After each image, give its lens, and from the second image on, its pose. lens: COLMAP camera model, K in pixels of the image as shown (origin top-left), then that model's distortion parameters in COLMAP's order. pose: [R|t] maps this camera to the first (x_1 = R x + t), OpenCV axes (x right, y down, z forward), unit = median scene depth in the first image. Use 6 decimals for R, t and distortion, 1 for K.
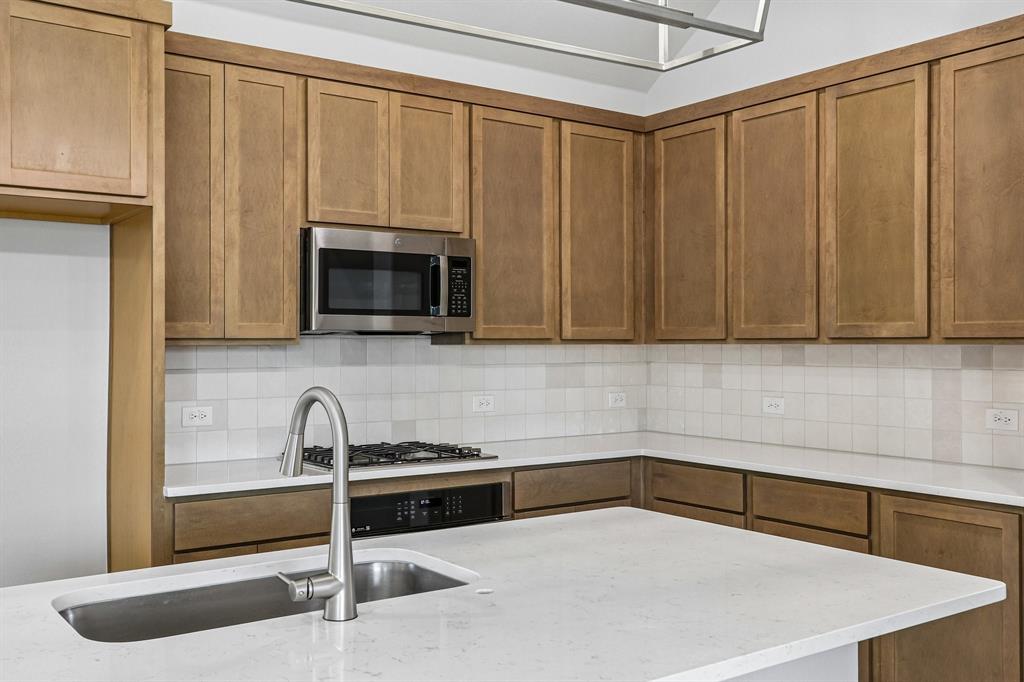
lens RADIAL K [[1030.2, 0, 511.3], [0, 1030.2, 339.7], [0, 0, 1]] dist [0.016177, 0.000000]
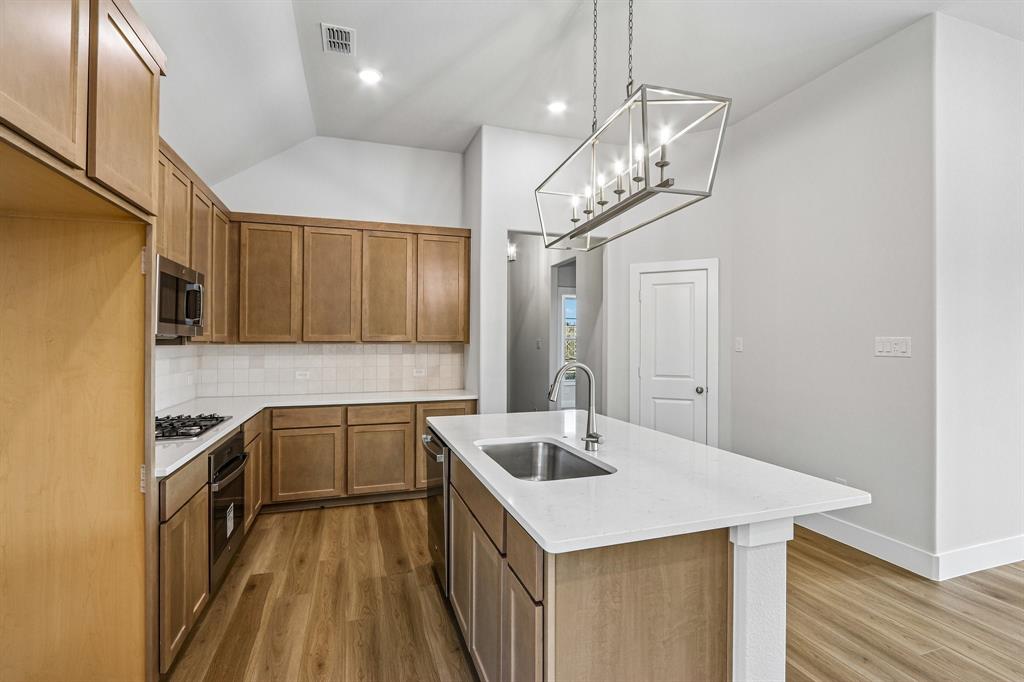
lens RADIAL K [[483.5, 0, 513.6], [0, 483.5, 341.7], [0, 0, 1]] dist [0.007273, 0.000218]
pose [[0.273291, 0.004327, 0.961922, -0.599891], [-0.001154, 0.999991, -0.004171, 0.002941], [-0.961931, 0.000030, 0.273293, 0.386259]]
